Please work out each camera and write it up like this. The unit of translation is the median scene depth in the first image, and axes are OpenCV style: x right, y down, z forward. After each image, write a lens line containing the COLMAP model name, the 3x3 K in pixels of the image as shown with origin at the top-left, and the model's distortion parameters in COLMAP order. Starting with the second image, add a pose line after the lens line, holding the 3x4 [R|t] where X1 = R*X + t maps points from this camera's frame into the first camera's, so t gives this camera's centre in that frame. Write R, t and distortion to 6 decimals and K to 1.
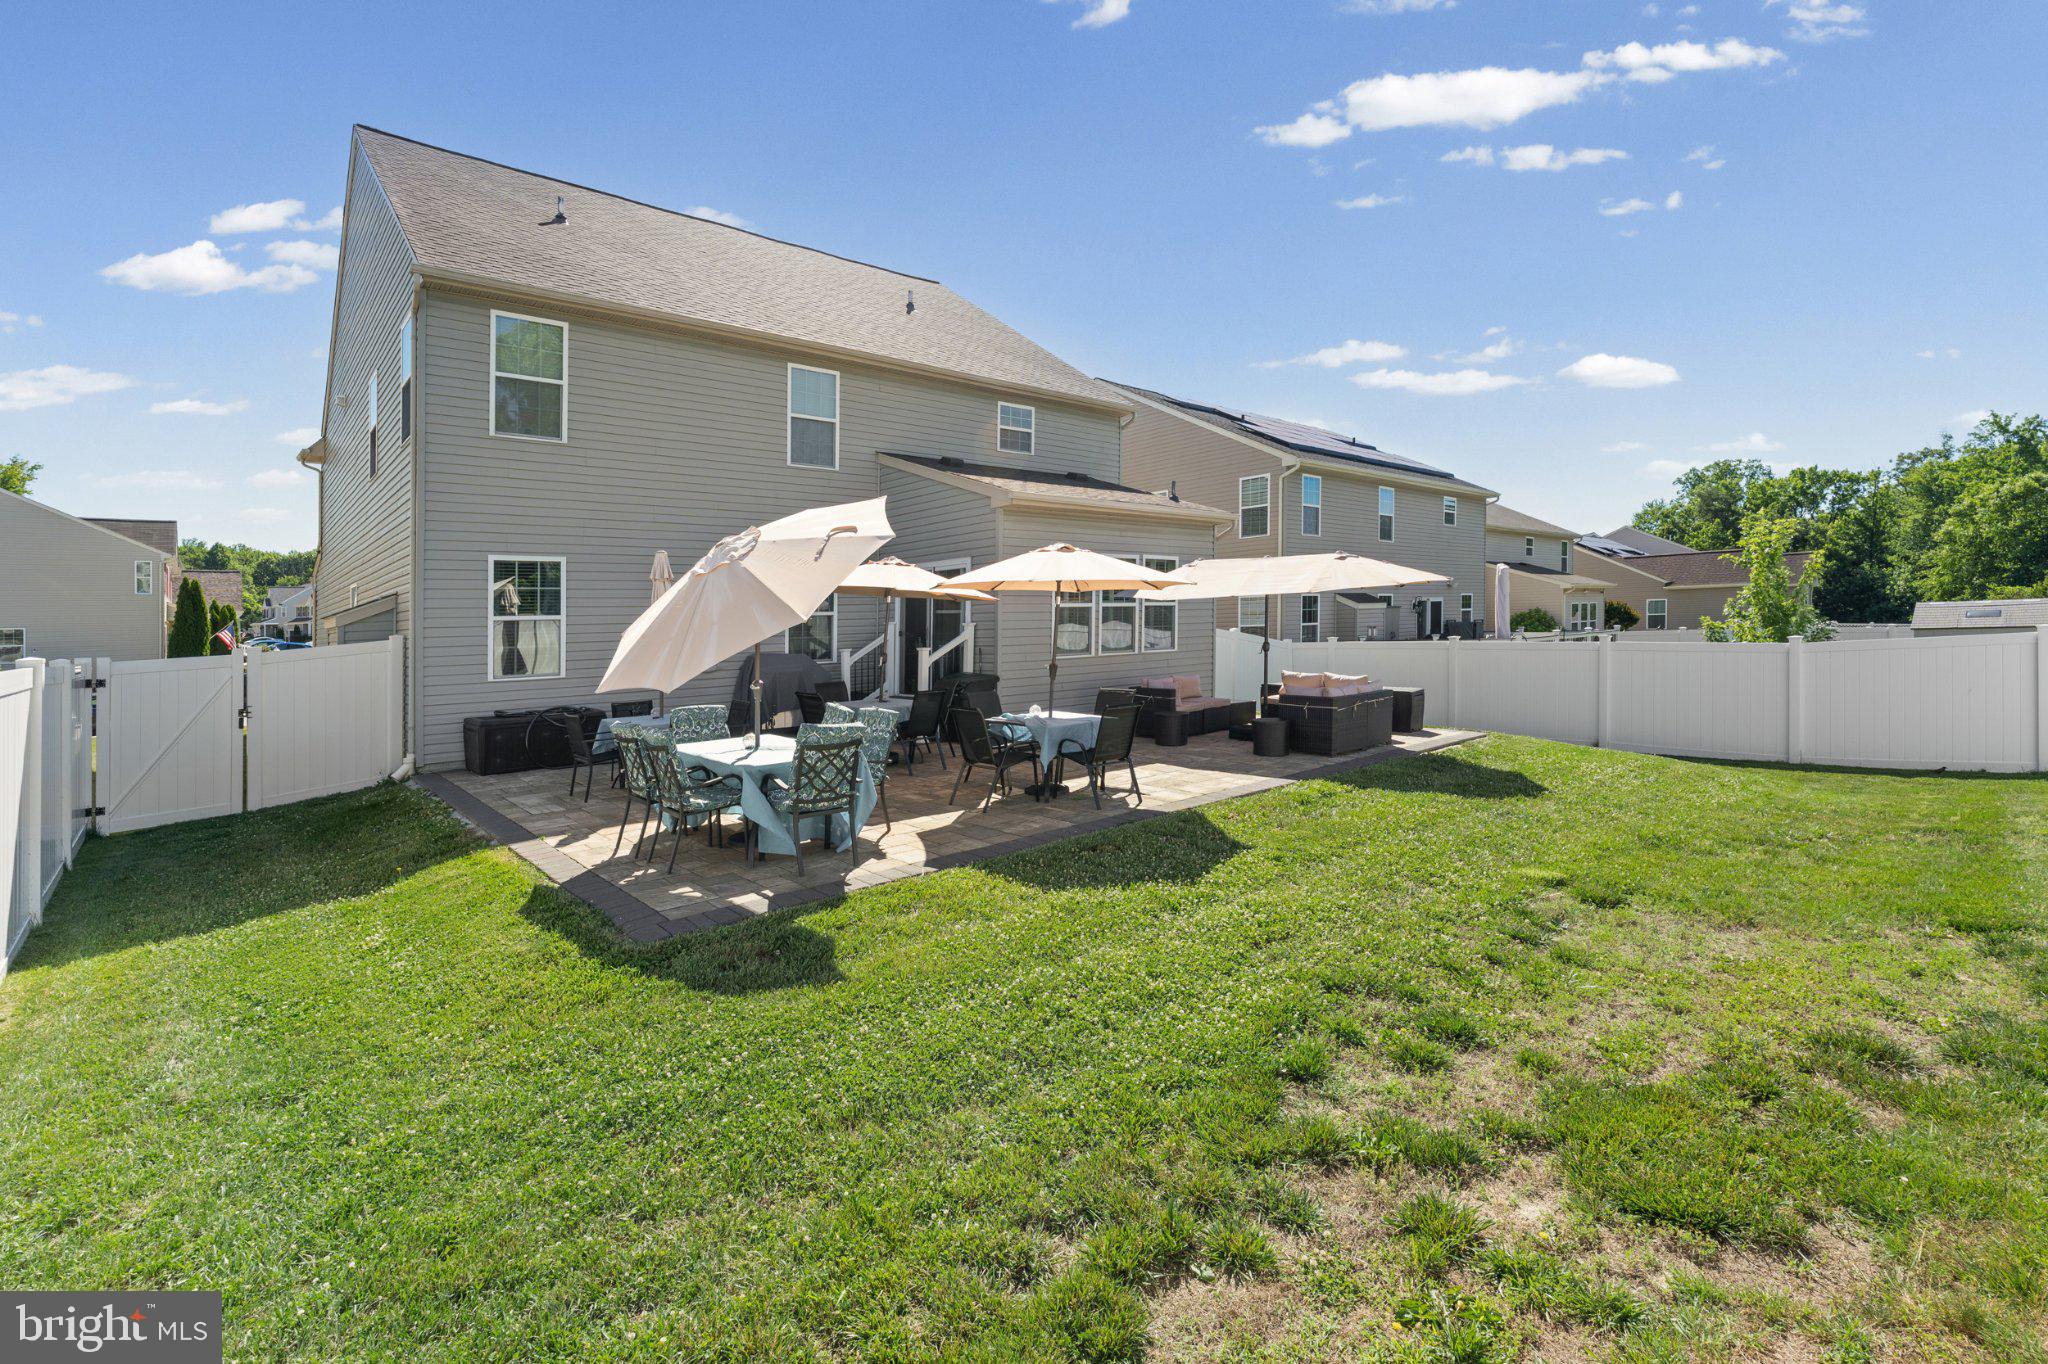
lens RADIAL K [[939.1, 0, 1006.5], [0, 939.1, 634.3], [0, 0, 1]] dist [-0.004315, 0.000056]
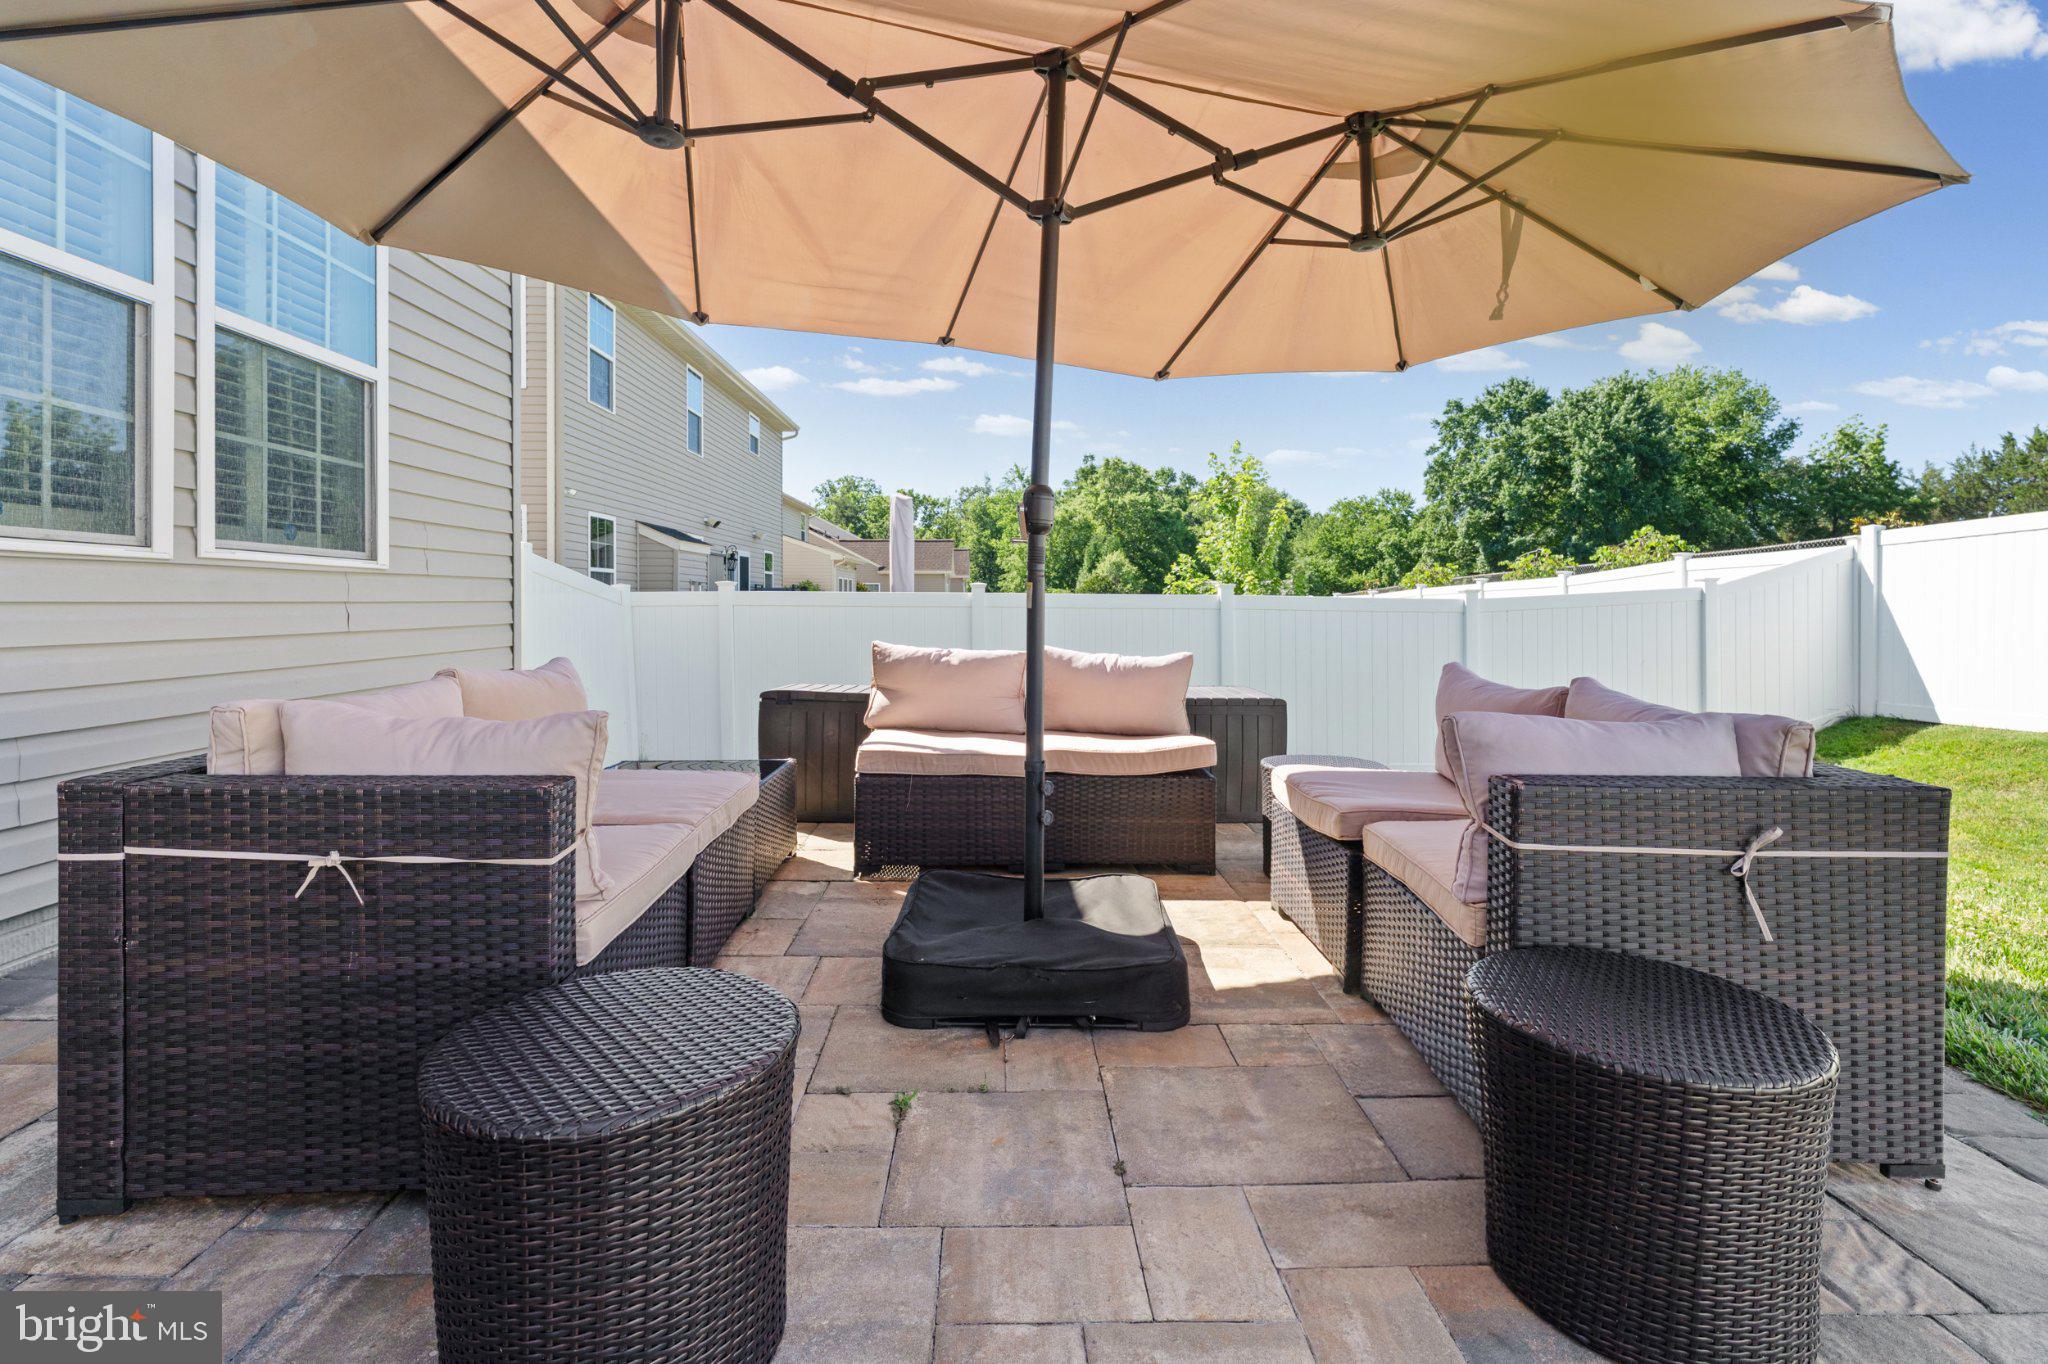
lens RADIAL K [[939.1, 0, 1034.2], [0, 939.1, 630.7], [0, 0, 1]] dist [-0.004315, 0.000056]
pose [[0.634326, 0.006965, 0.773035, 0.121618], [-0.011277, 0.999936, 0.000244, 0.038047], [-0.772984, -0.008872, 0.634364, 0.858513]]
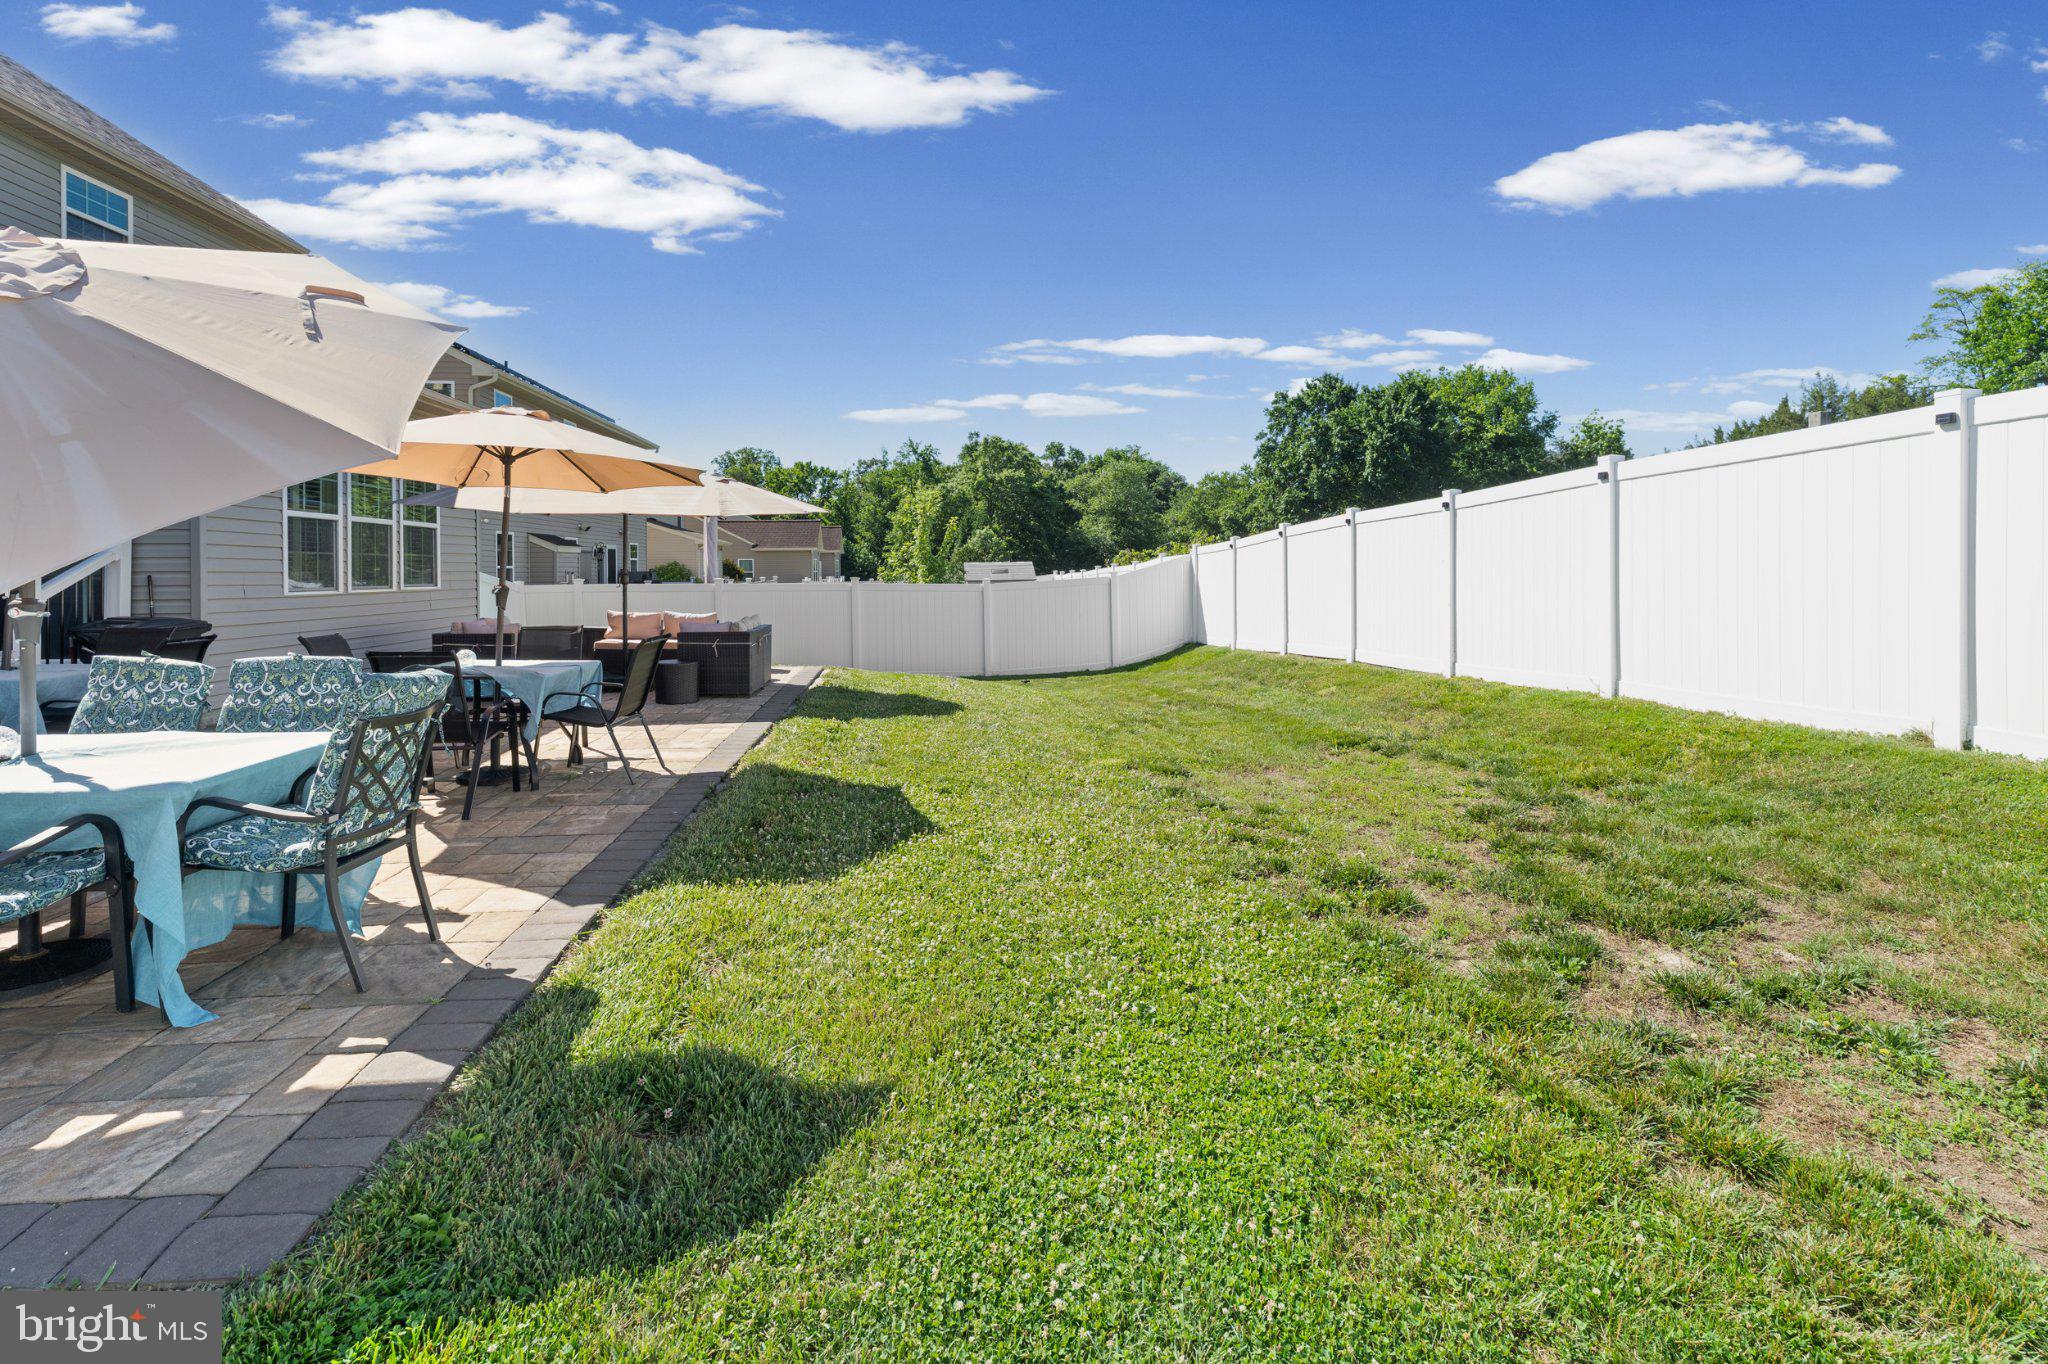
lens RADIAL K [[939.1, 0, 1052.9], [0, 939.1, 598.2], [0, 0, 1]] dist [-0.004315, 0.000056]
pose [[0.549025, -0.001771, 0.835804, -0.207825], [-0.000360, 0.999997, 0.002355, 0.027504], [-0.835806, -0.001594, 0.549023, 0.219038]]
